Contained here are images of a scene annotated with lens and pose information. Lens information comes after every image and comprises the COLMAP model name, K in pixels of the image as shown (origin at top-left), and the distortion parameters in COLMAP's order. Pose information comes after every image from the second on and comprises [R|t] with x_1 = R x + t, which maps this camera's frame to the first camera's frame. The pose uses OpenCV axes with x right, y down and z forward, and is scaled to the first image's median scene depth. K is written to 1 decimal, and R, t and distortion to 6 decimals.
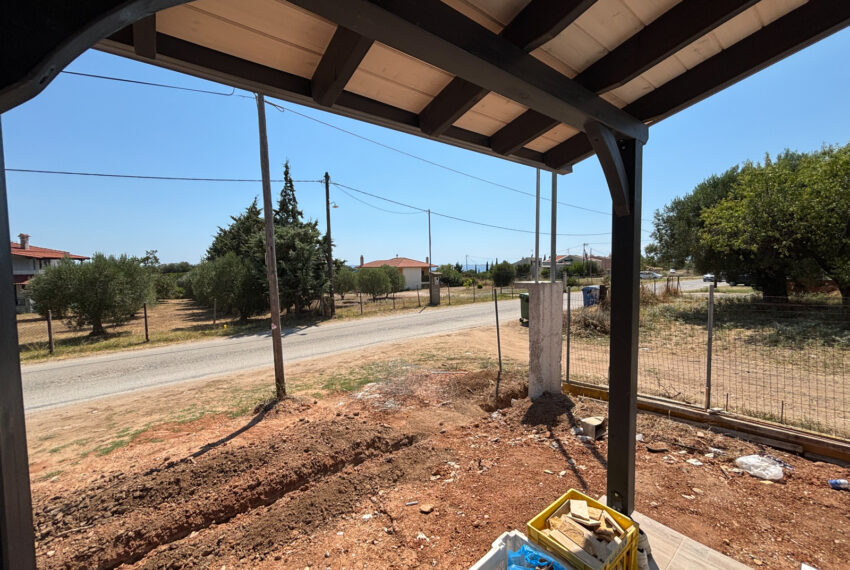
lens RADIAL K [[343.5, 0, 425.0], [0, 343.5, 285.0], [0, 0, 1]] dist [0.000520, -0.000296]
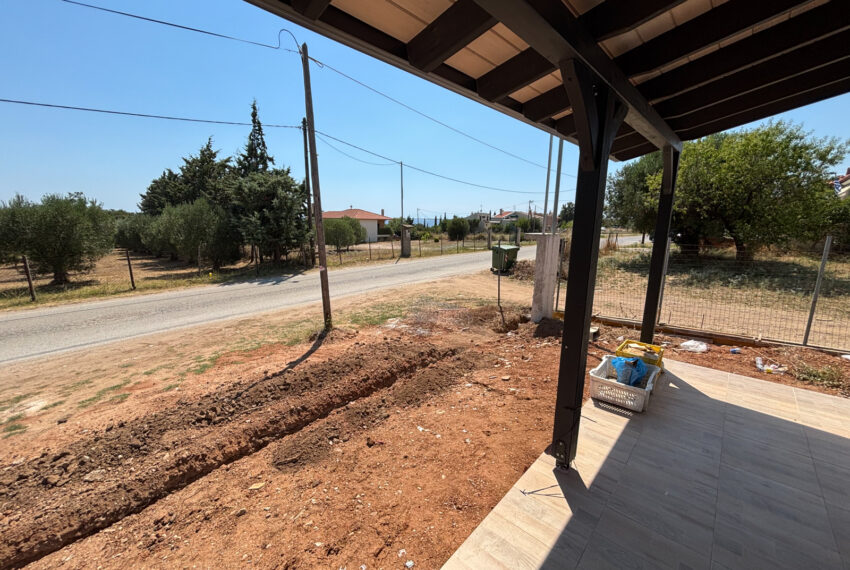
lens RADIAL K [[343.5, 0, 425.0], [0, 343.5, 285.0], [0, 0, 1]] dist [0.000520, -0.000296]
pose [[0.987262, -0.004583, 0.159040, -0.143758], [-0.016640, 0.991129, 0.131860, 0.009677], [-0.158233, -0.132827, 0.978427, -0.095020]]
